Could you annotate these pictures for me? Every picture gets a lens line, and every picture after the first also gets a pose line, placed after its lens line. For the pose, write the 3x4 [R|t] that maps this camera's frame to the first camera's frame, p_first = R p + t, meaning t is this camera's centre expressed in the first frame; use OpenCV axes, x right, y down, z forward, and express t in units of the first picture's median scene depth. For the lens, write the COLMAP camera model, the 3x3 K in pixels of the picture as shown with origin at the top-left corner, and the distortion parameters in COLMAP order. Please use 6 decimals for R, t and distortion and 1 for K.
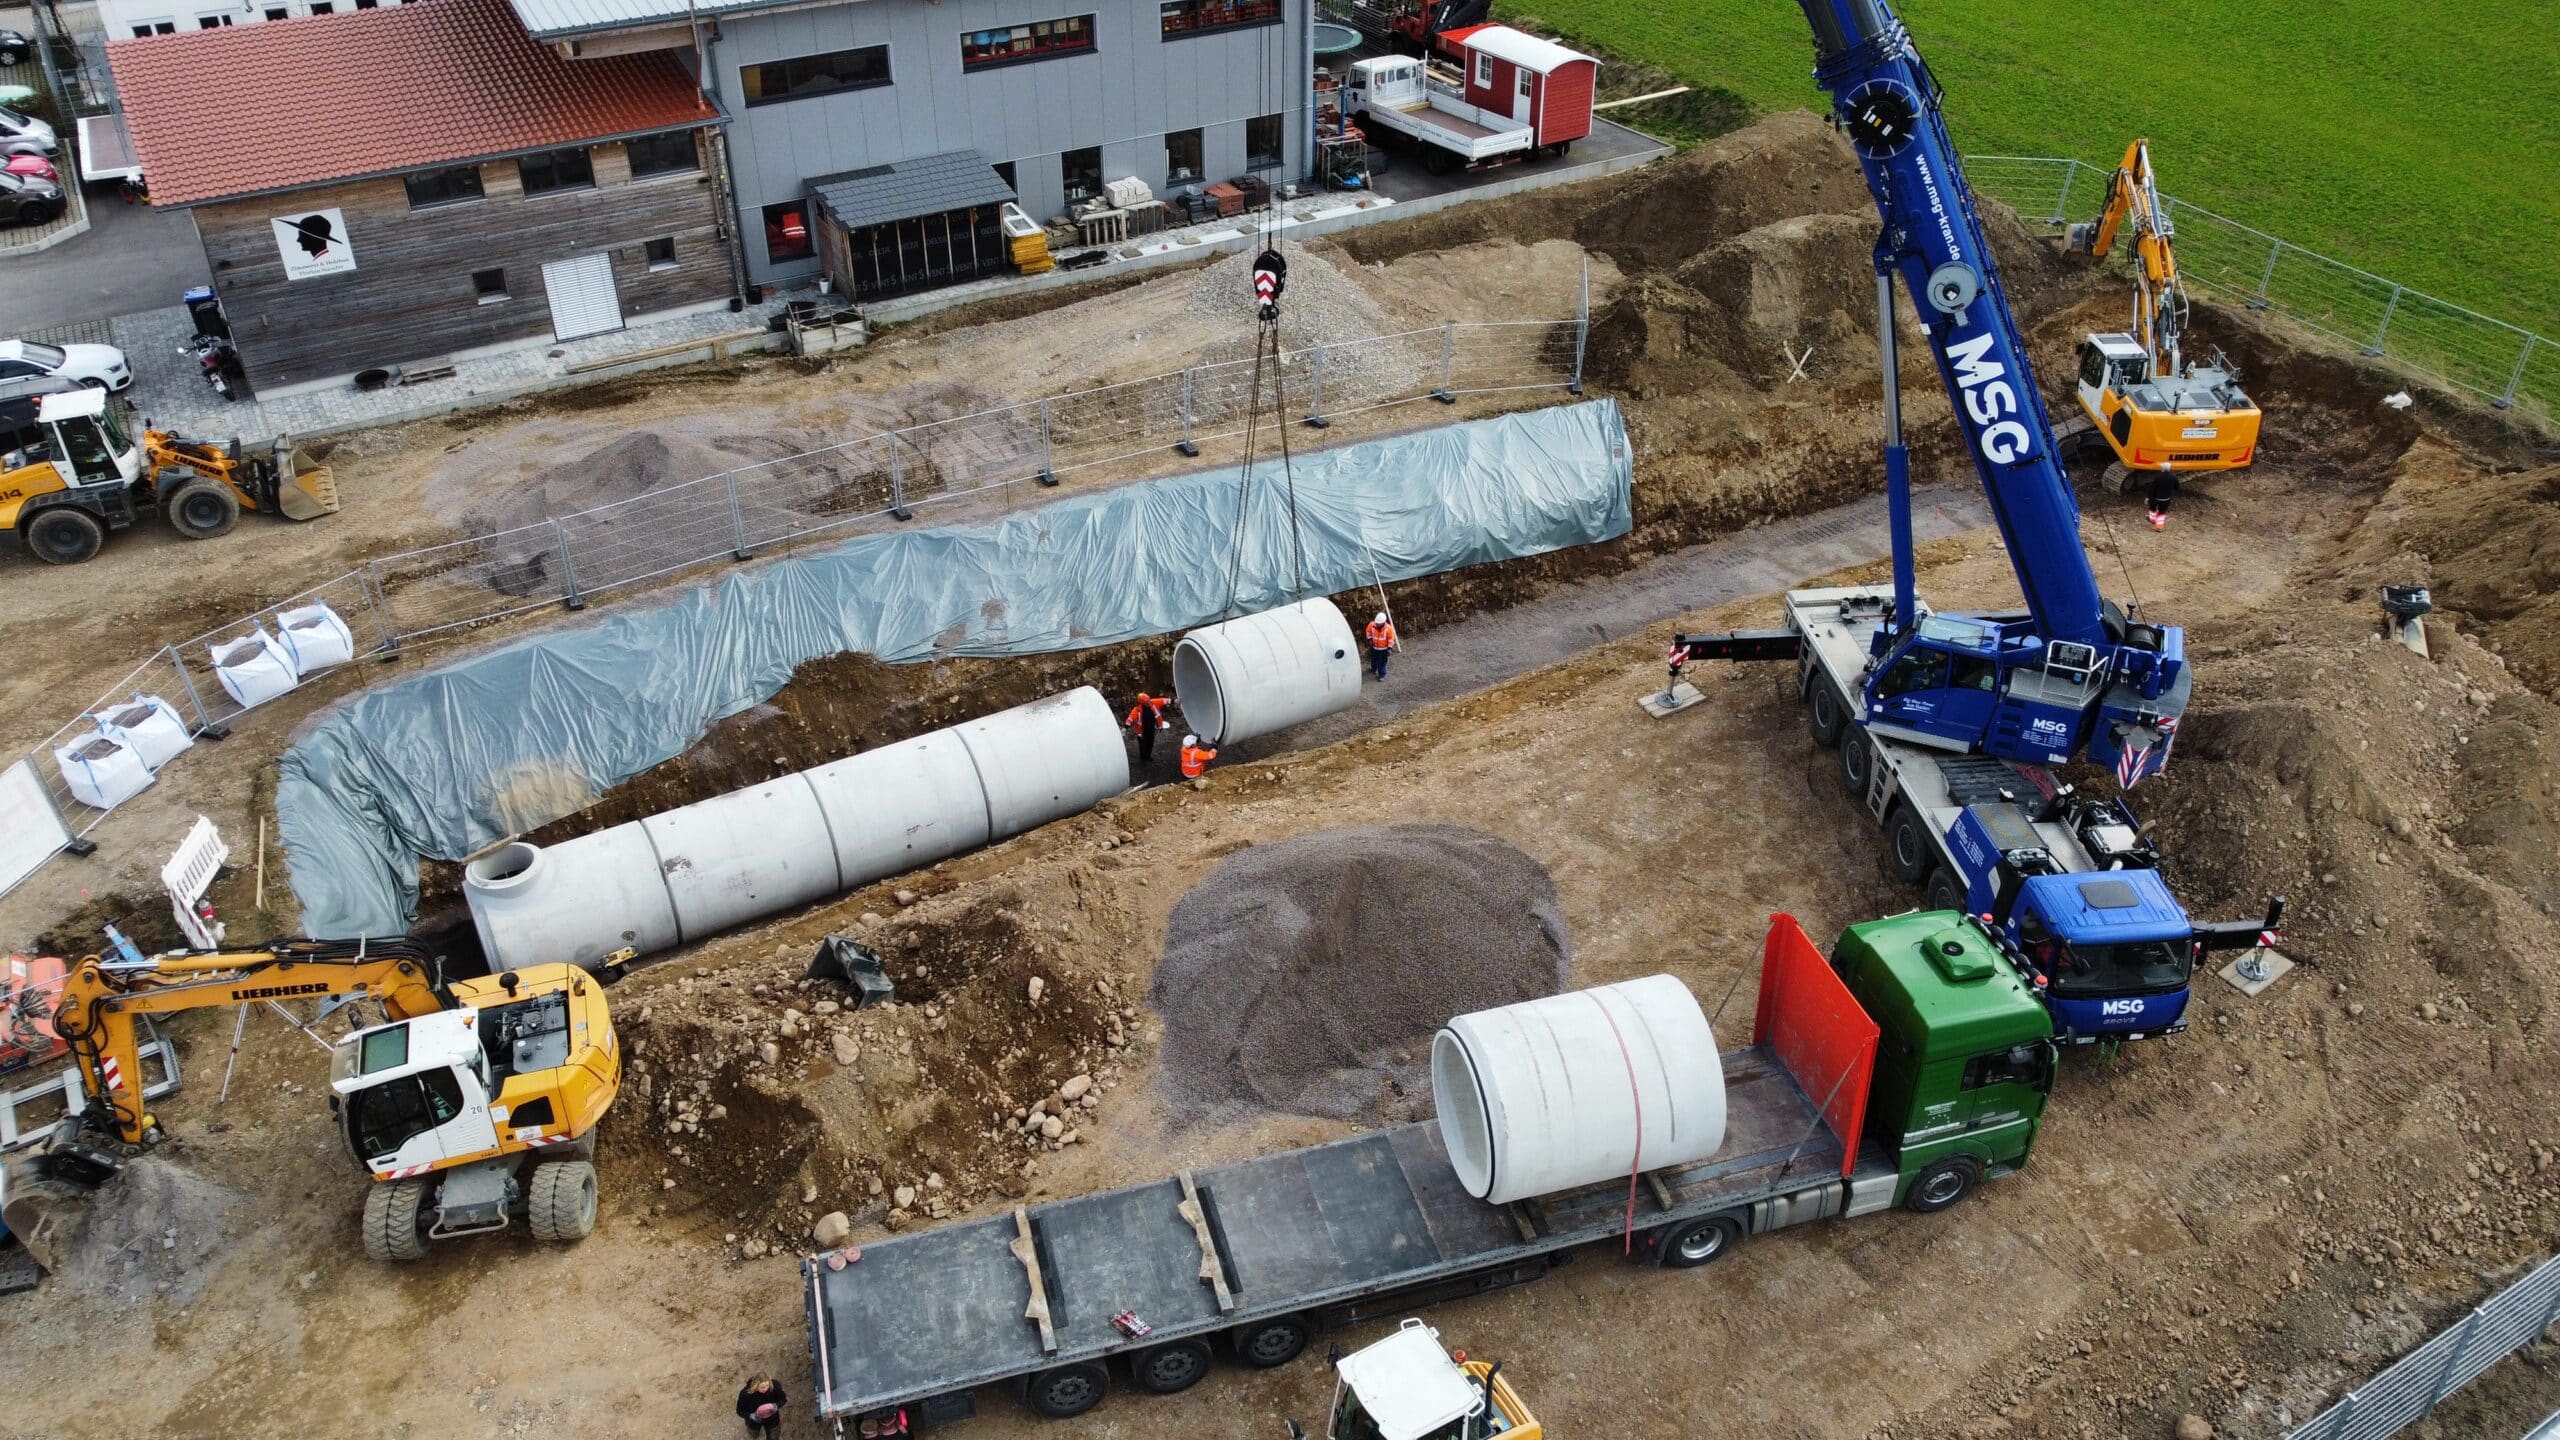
lens RADIAL K [[1825.1, 0, 1280.0], [0, 1825.1, 720.0], [0, 0, 1]] dist [-0.002358, -0.004877]
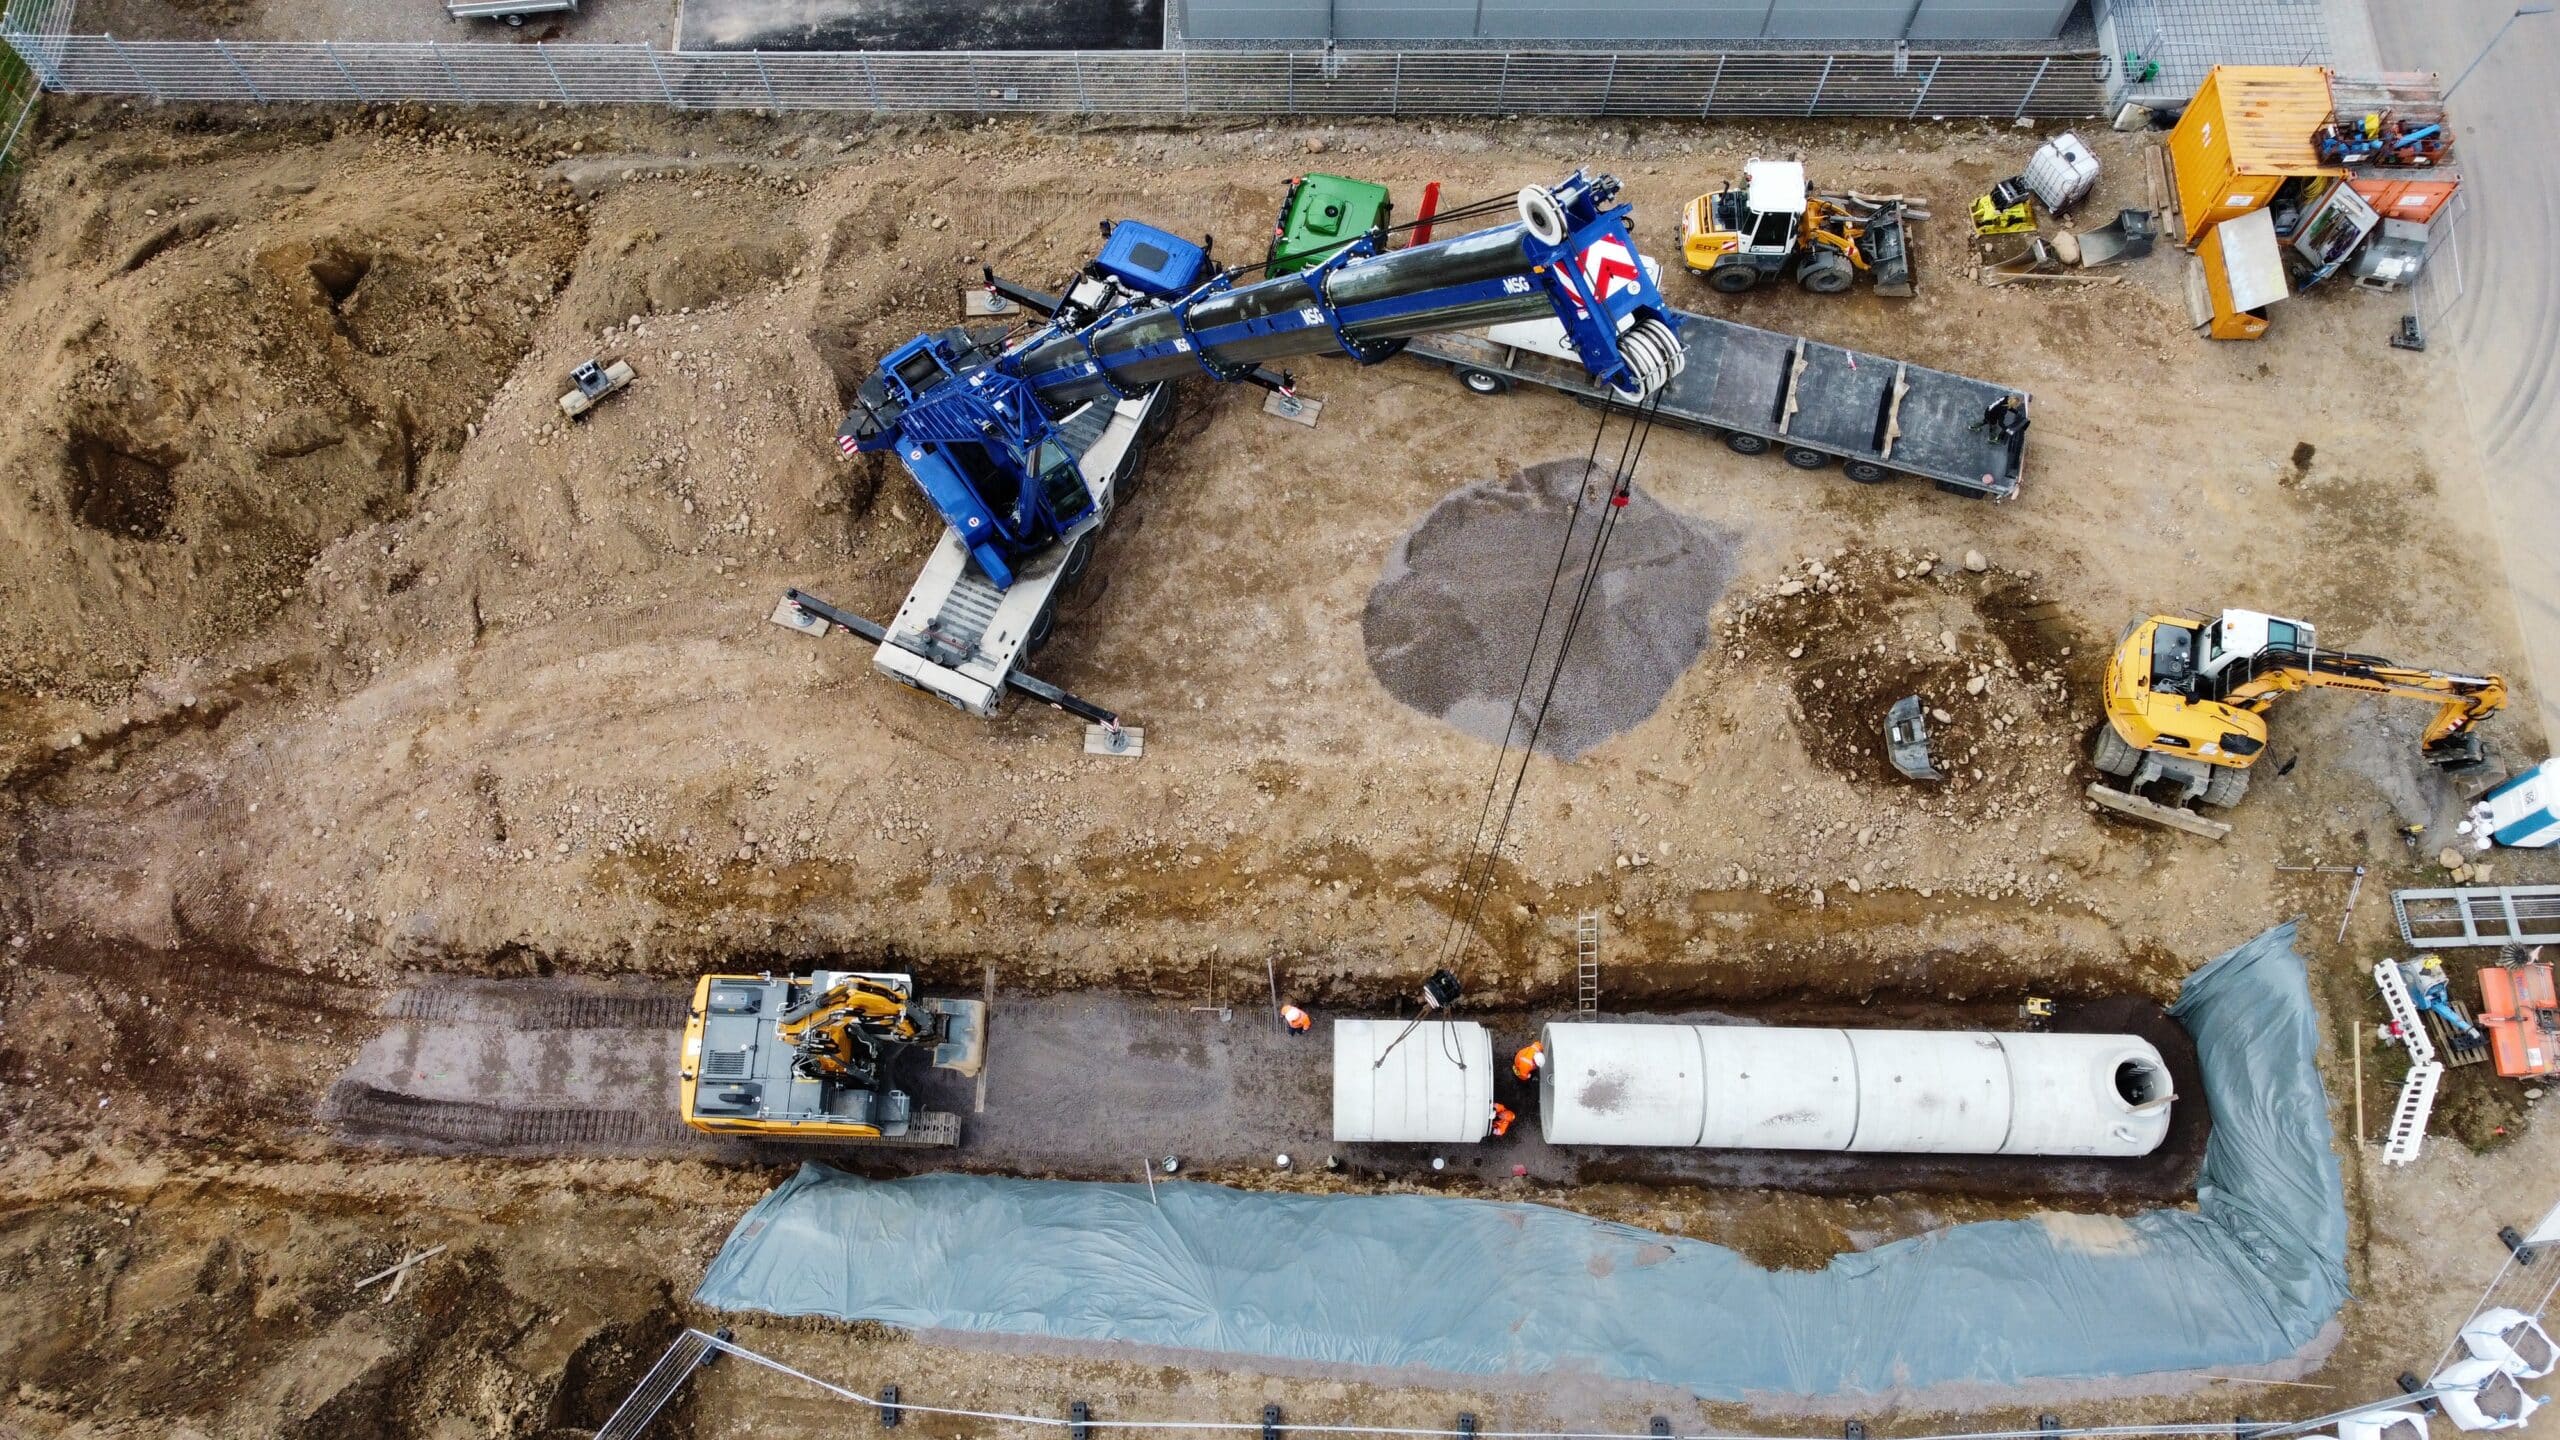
lens RADIAL K [[1825.1, 0, 1280.0], [0, 1825.1, 720.0], [0, 0, 1]] dist [-0.002358, -0.004877]
pose [[-0.856831, -0.482106, 0.182797, -0.078681], [0.318111, -0.215290, 0.923285, -1.258277], [-0.405767, 0.849249, 0.337831, 0.755156]]
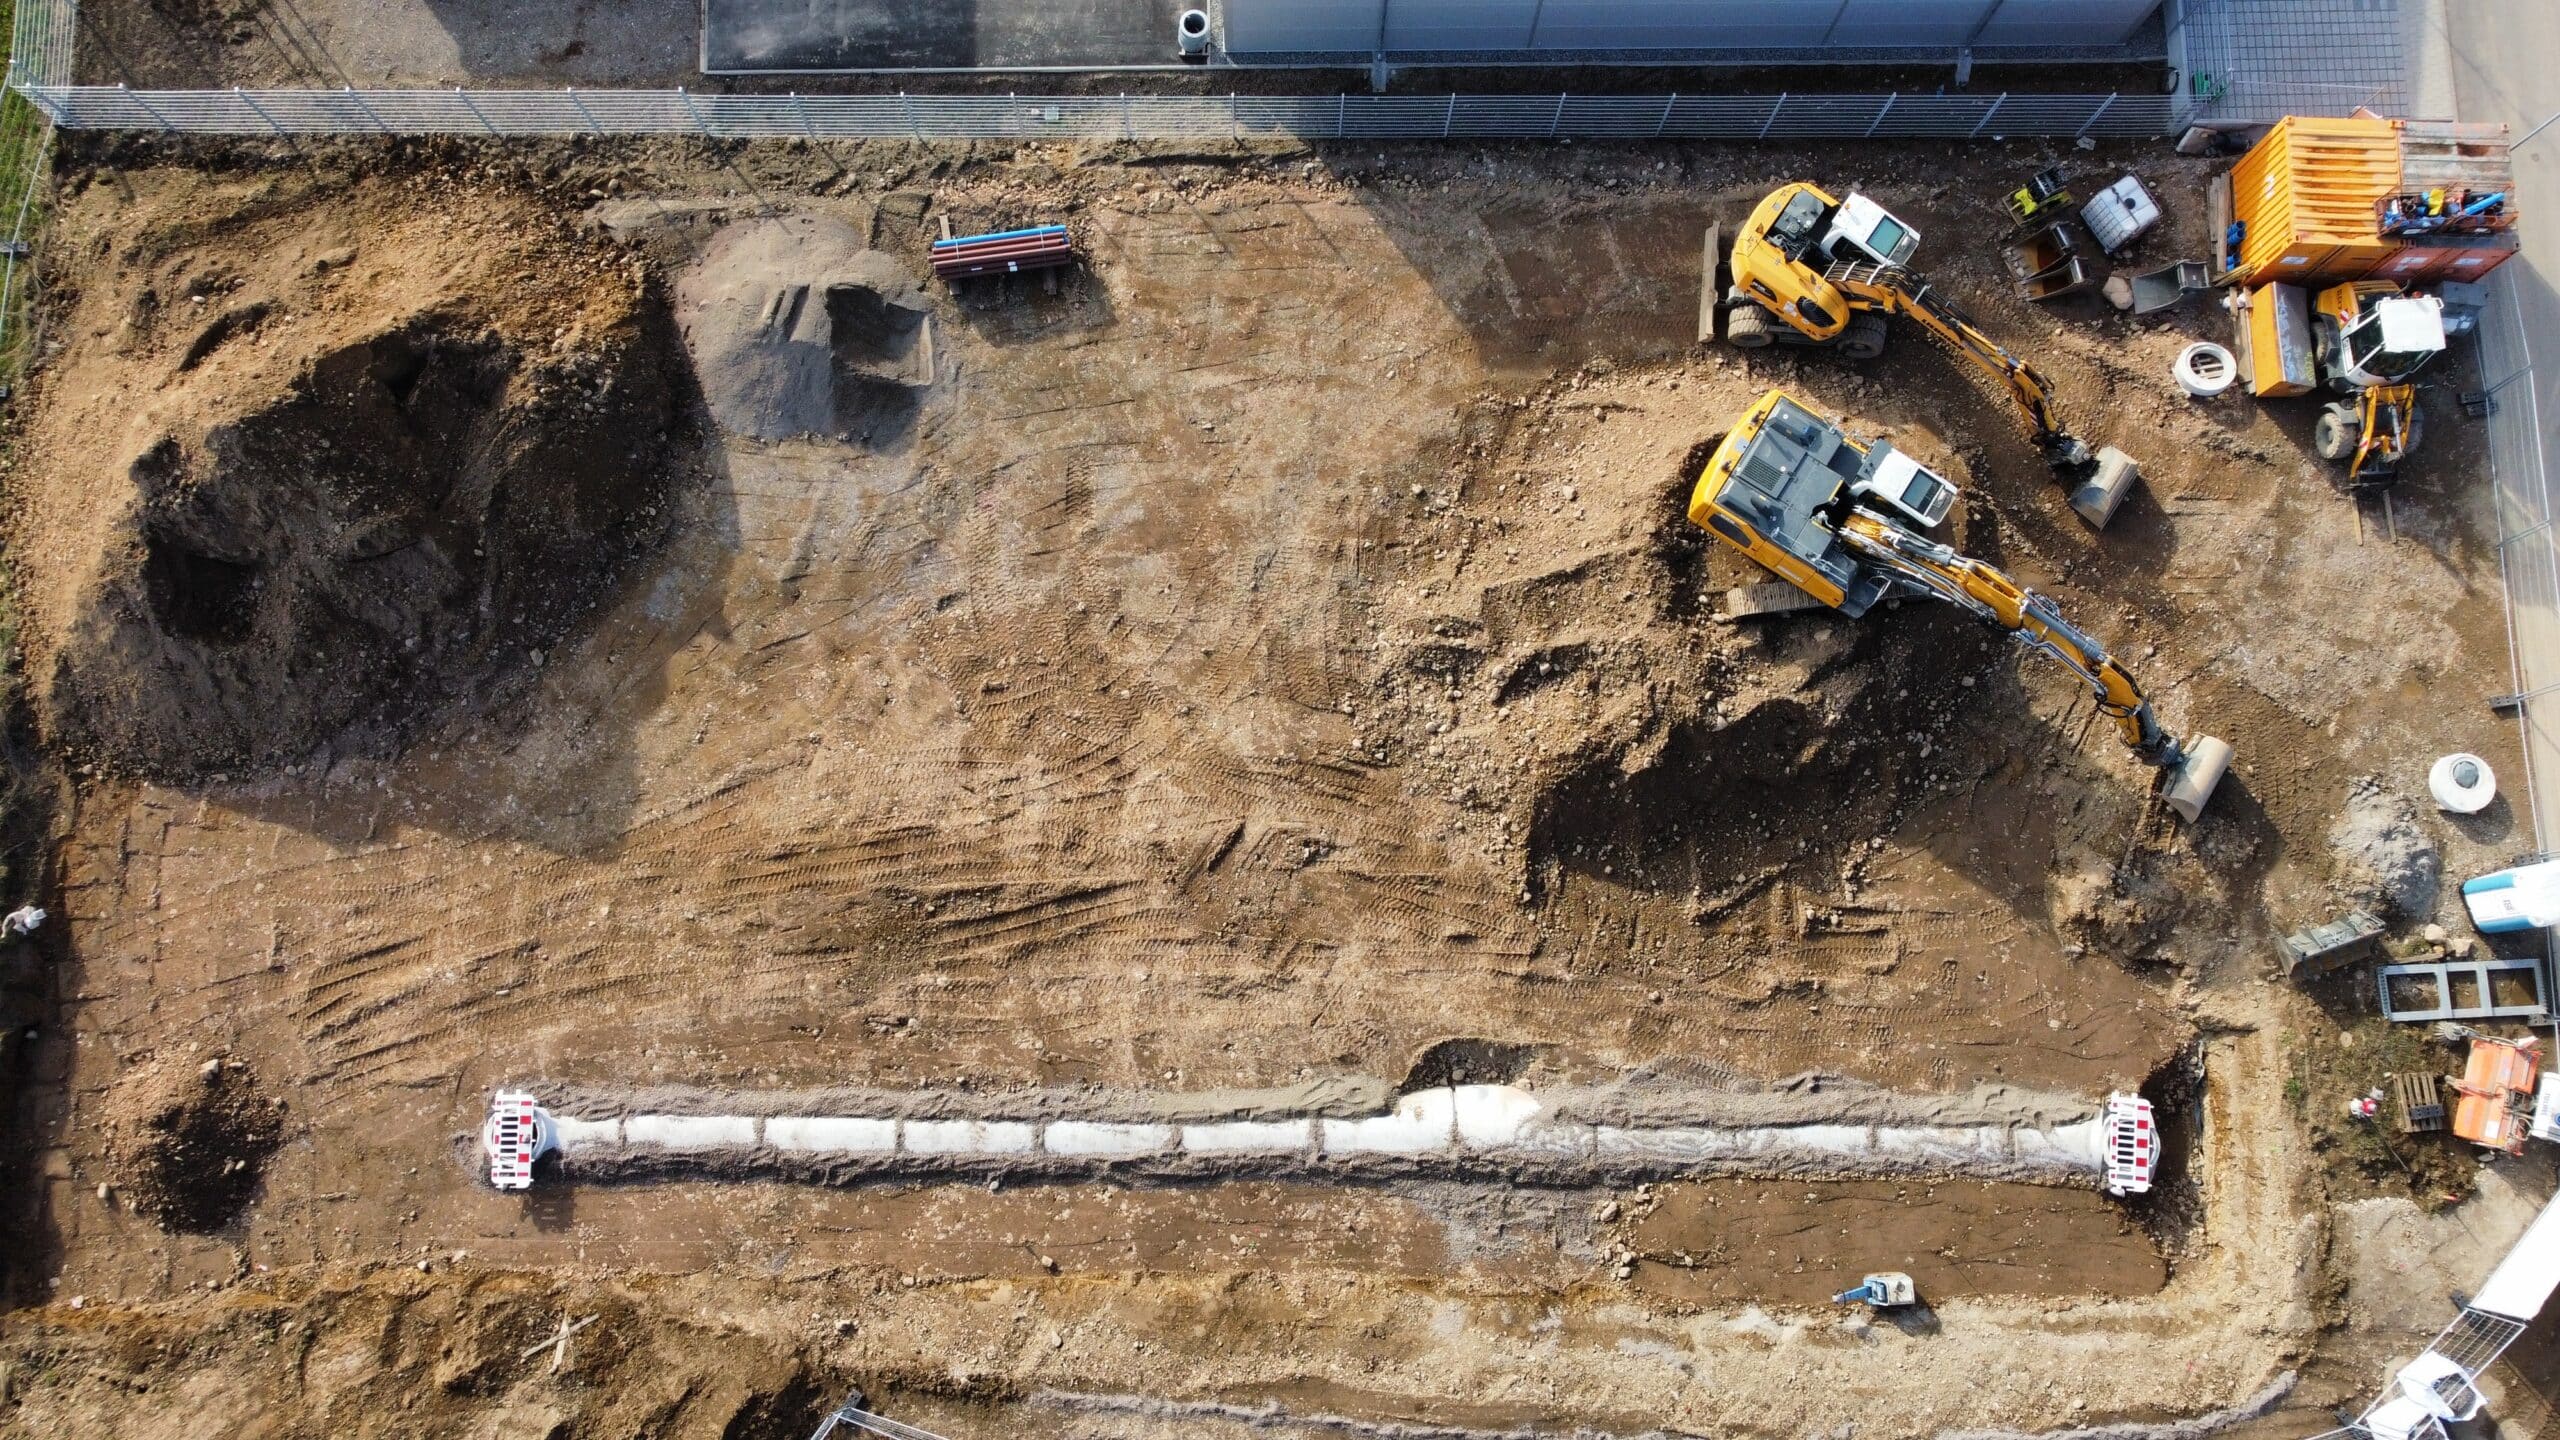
lens RADIAL K [[1823.7, 0, 1291.5], [0, 1823.7, 718.6], [0, 0, 1]] dist [-0.005793, -0.000532]
pose [[-0.863035, -0.498277, 0.083007, 0.128131], [0.307919, -0.388662, 0.868405, -1.227345], [-0.400445, 0.775023, 0.488859, 0.465855]]
